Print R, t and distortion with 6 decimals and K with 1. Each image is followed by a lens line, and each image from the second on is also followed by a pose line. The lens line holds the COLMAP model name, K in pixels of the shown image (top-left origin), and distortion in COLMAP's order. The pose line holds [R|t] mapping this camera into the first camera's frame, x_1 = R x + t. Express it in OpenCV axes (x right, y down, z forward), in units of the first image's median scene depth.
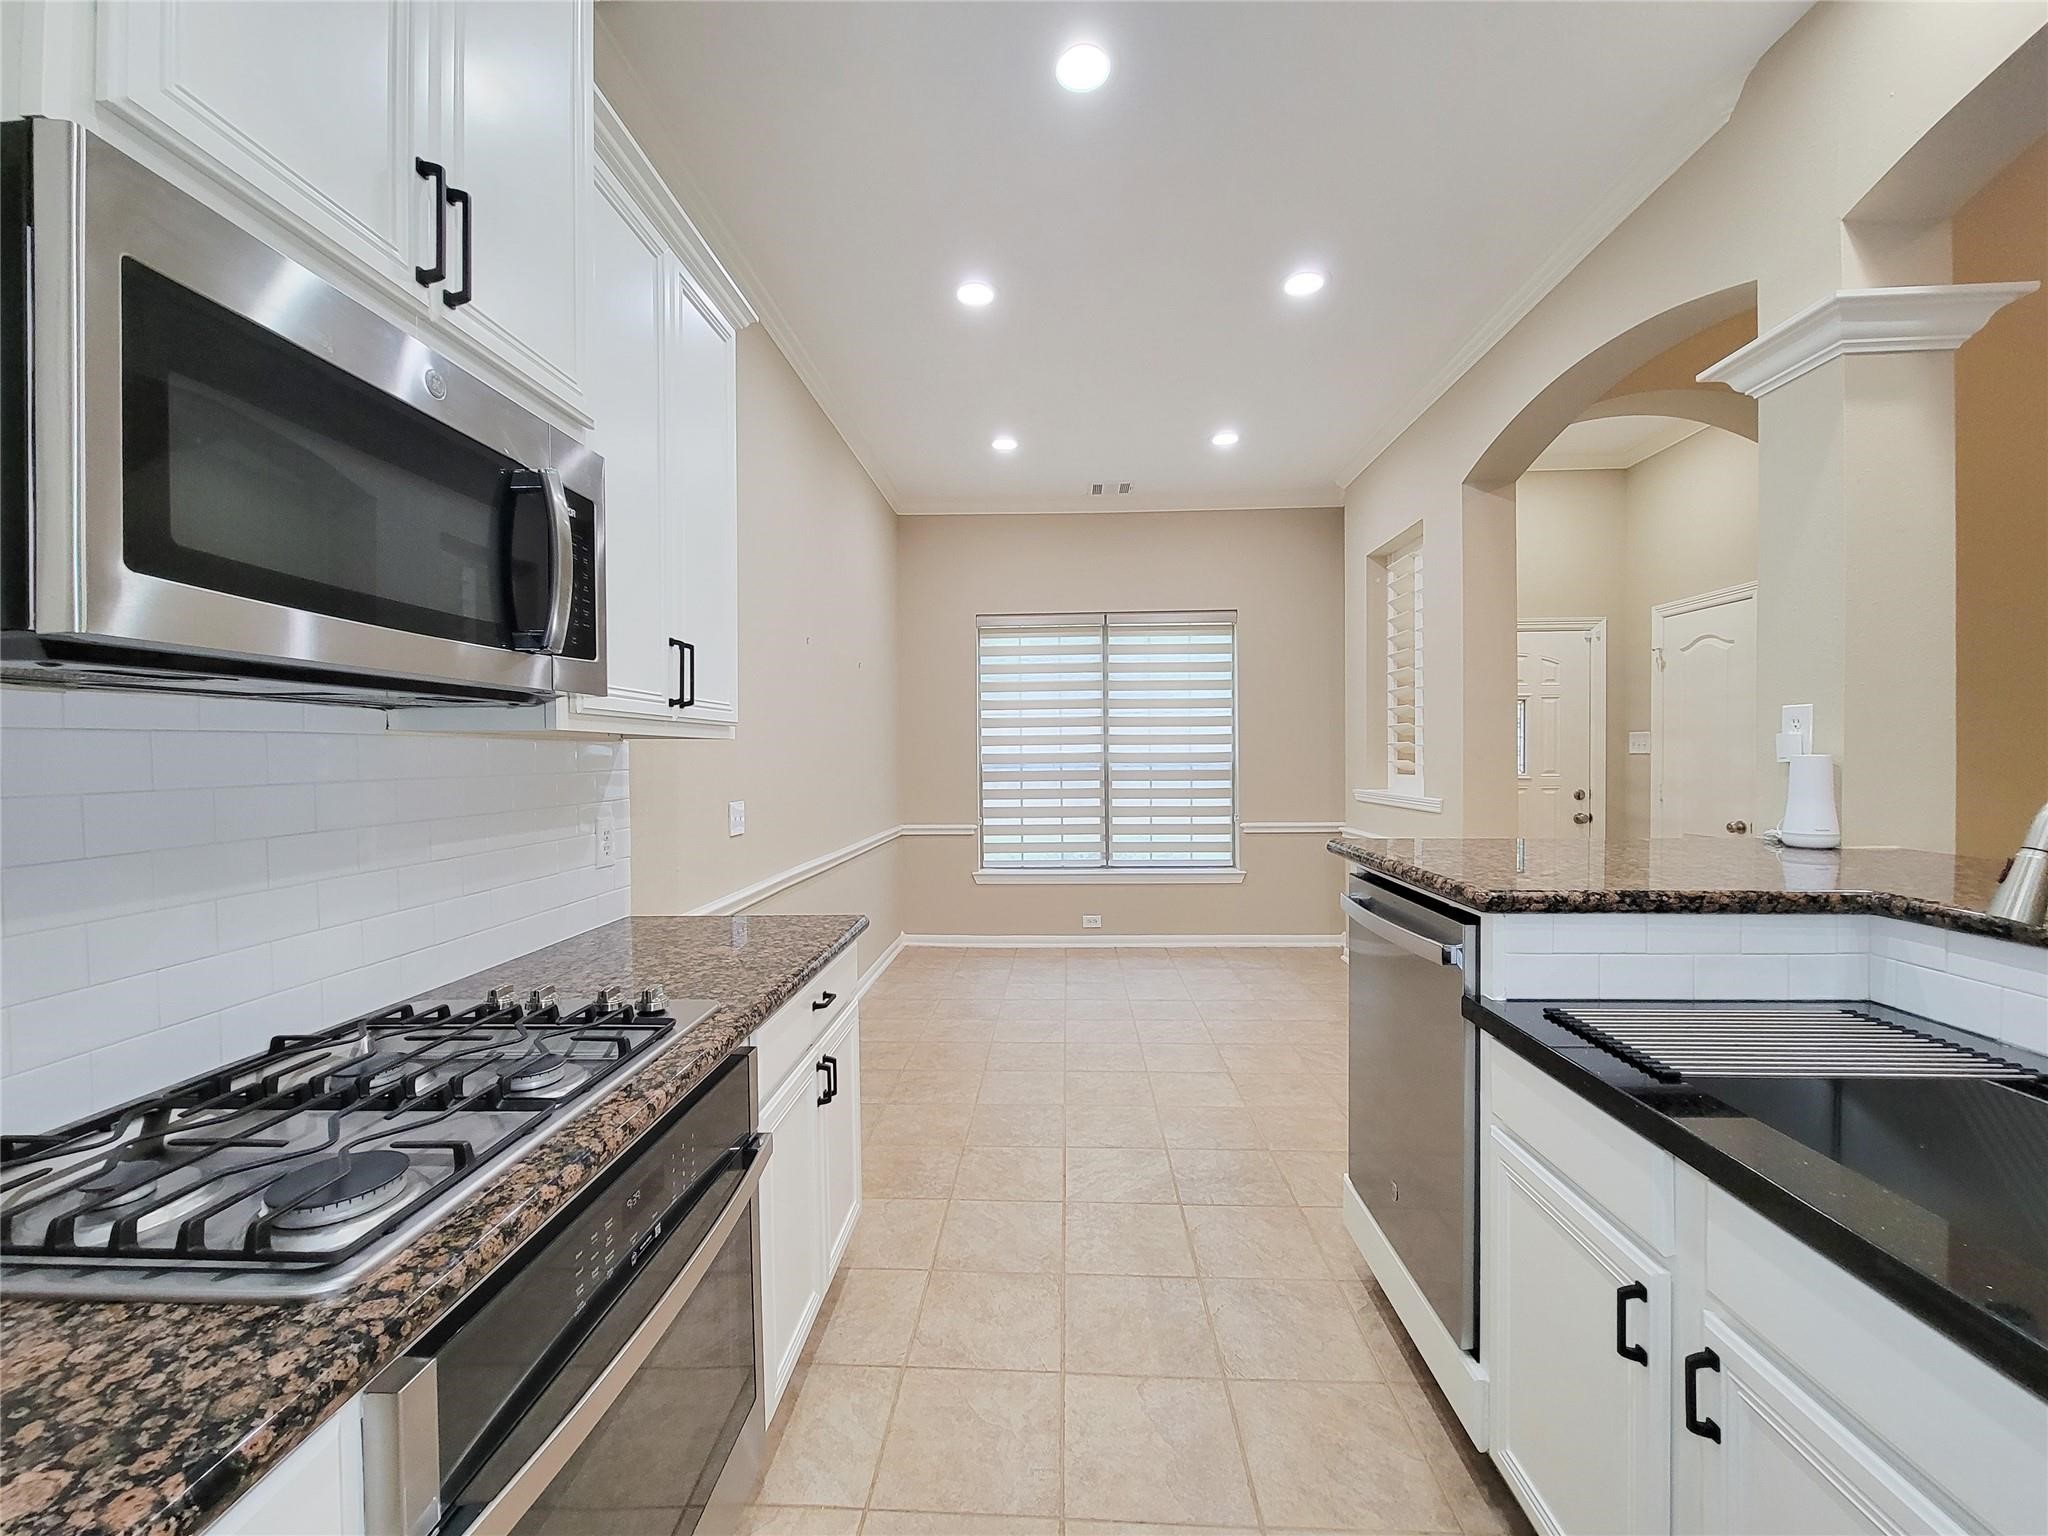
lens RADIAL K [[857.6, 0, 1012.9], [0, 857.6, 768.9], [0, 0, 1]] dist [0.002348, -0.002943]
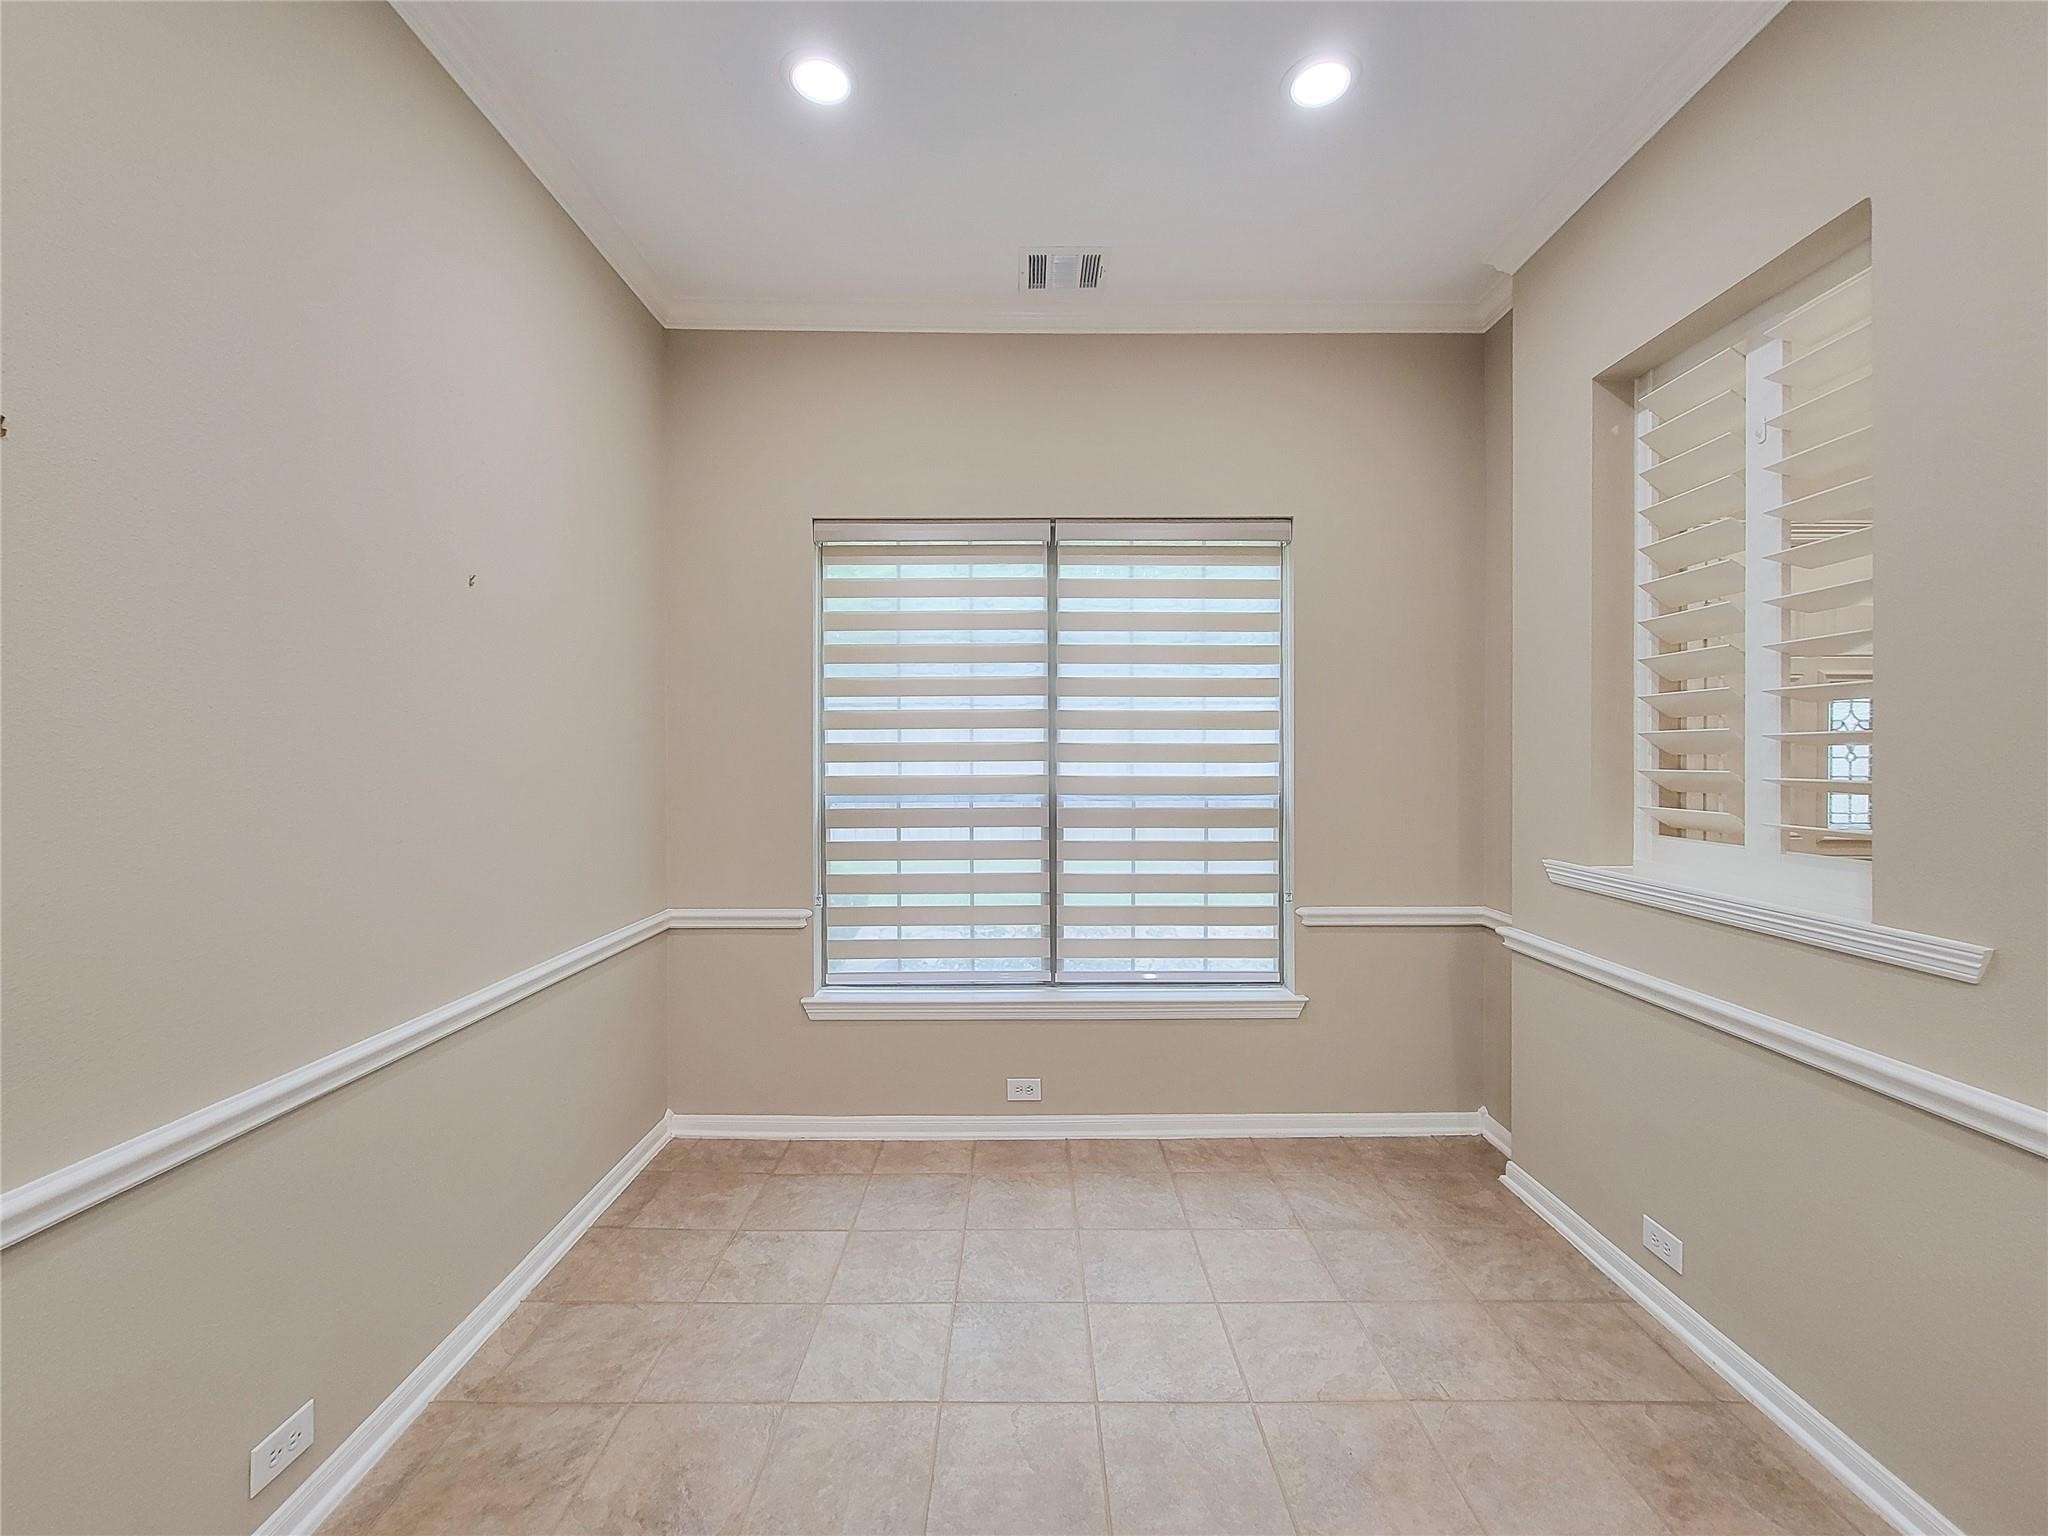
lens RADIAL K [[857.6, 0, 1021.8], [0, 857.6, 769.9], [0, 0, 1]] dist [0.002348, -0.002943]
pose [[0.998058, 0.006507, 0.061954, 0.055122], [-0.006441, 0.999978, -0.001267, -0.022340], [-0.061961, 0.000866, 0.998078, 0.455269]]
